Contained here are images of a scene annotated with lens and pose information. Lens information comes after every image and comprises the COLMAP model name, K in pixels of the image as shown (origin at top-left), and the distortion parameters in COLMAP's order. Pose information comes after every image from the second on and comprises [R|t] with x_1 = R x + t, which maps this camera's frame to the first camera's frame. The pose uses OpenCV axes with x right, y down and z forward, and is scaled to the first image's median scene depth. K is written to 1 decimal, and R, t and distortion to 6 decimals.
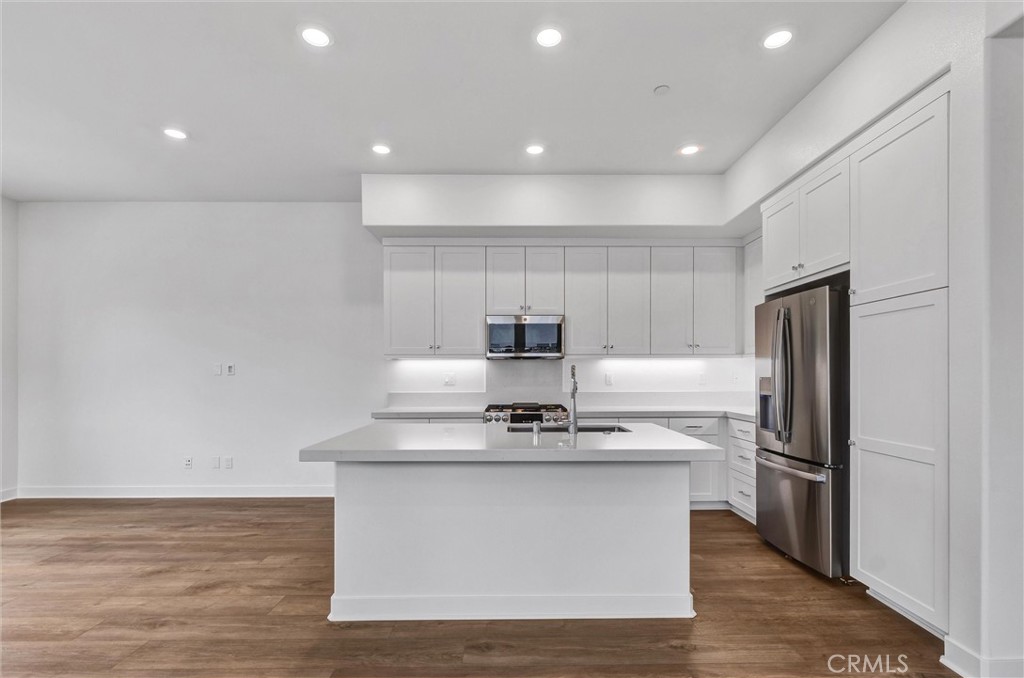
lens RADIAL K [[463.1, 0, 506.3], [0, 463.1, 358.8], [0, 0, 1]] dist [0.001378, 0.000374]
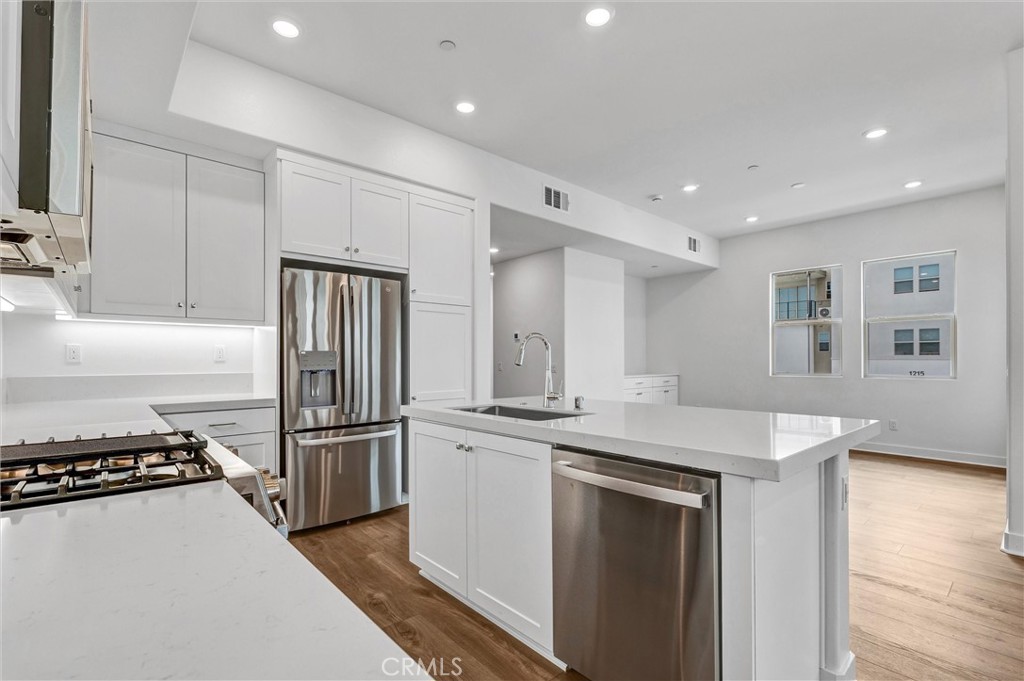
lens RADIAL K [[463.1, 0, 506.3], [0, 463.1, 360.3], [0, 0, 1]] dist [0.001378, 0.000374]
pose [[-0.648678, 0.006820, 0.761032, -0.154794], [-0.019673, 0.999475, -0.025726, 0.029272], [-0.760809, -0.031660, -0.648204, 0.516978]]
